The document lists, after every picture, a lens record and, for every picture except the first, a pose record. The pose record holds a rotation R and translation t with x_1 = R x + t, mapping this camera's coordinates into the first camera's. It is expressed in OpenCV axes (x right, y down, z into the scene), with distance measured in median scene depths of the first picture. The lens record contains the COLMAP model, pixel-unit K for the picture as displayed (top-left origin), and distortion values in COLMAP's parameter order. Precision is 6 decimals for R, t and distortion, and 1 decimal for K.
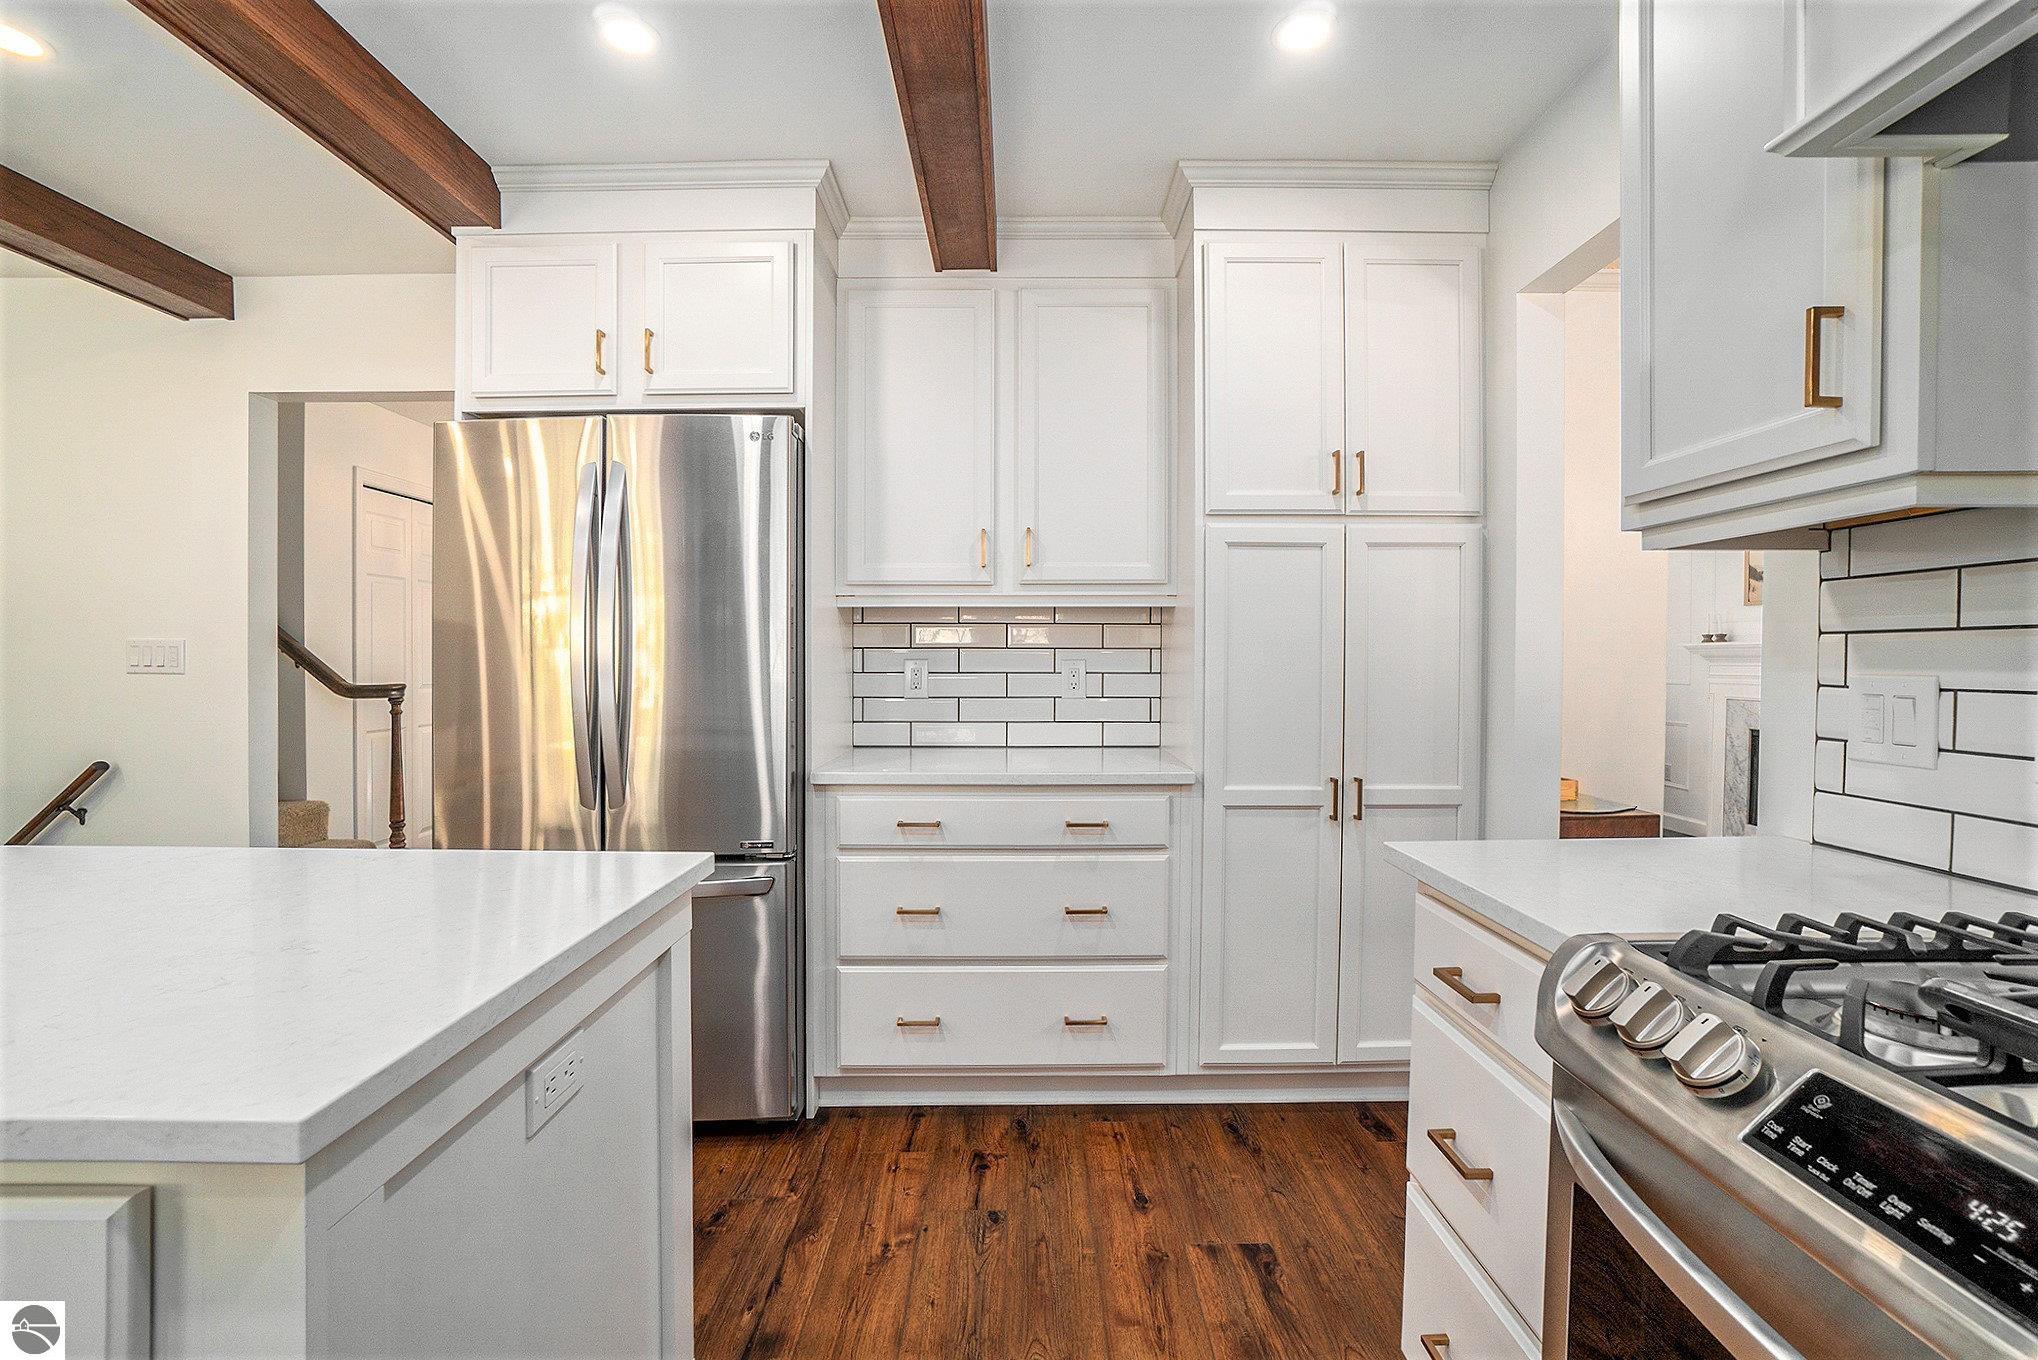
lens RADIAL K [[922.1, 0, 1018.6], [0, 922.1, 676.0], [0, 0, 1]] dist [-0.045862, 0.010999]
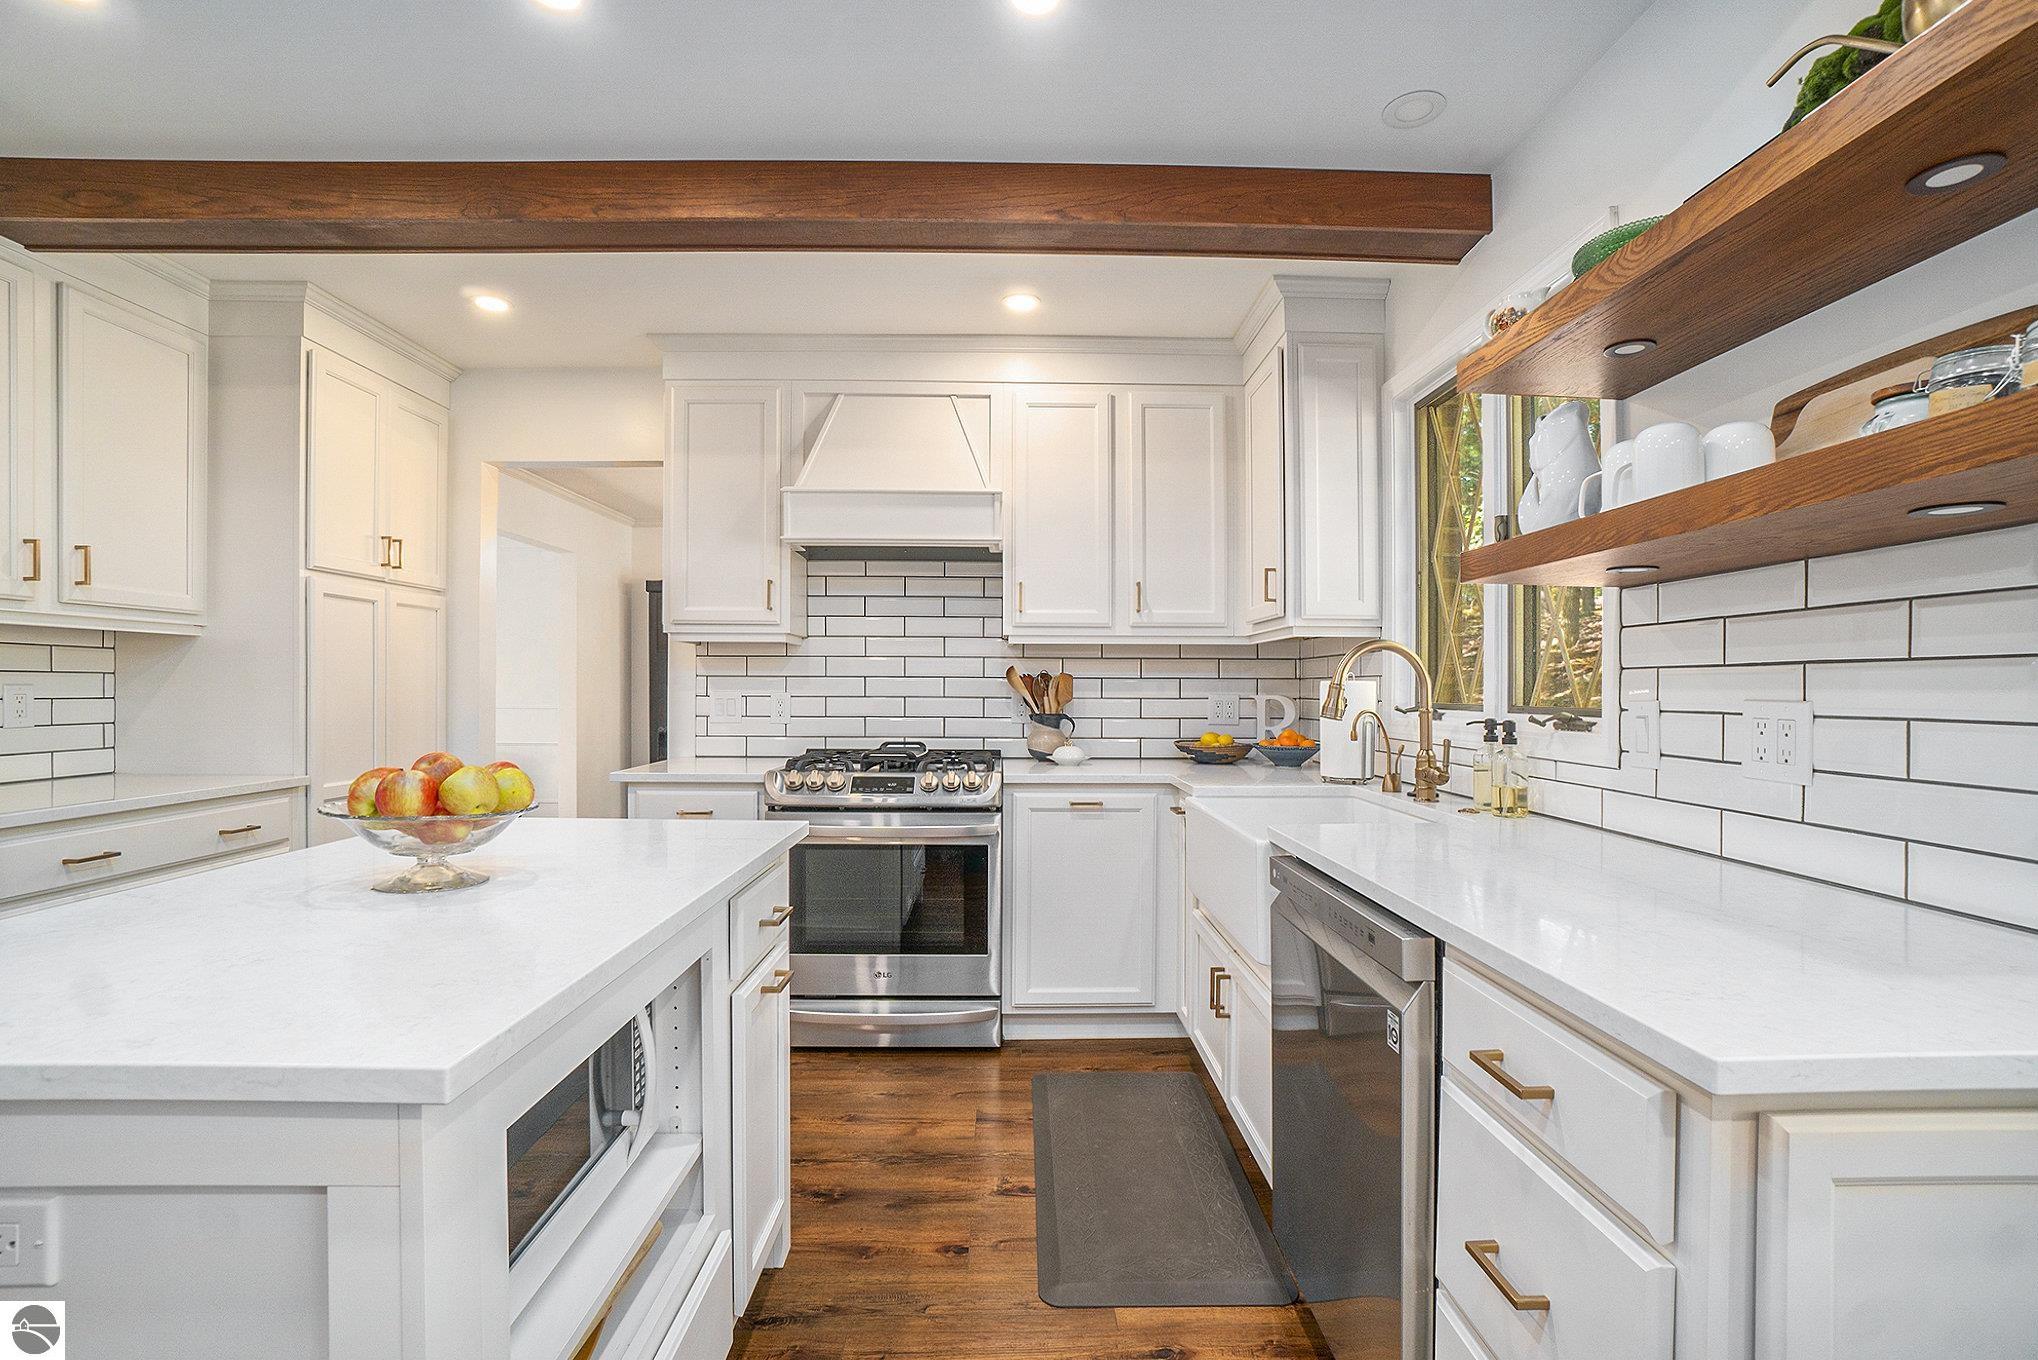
lens RADIAL K [[922.1, 0, 1020.2], [0, 922.1, 686.8], [0, 0, 1]] dist [-0.045862, 0.010999]
pose [[-0.013788, 0.001651, 0.999904, -1.032938], [0.015563, 0.999878, -0.001436, 0.001645], [-0.999784, 0.015542, -0.013812, 0.052344]]
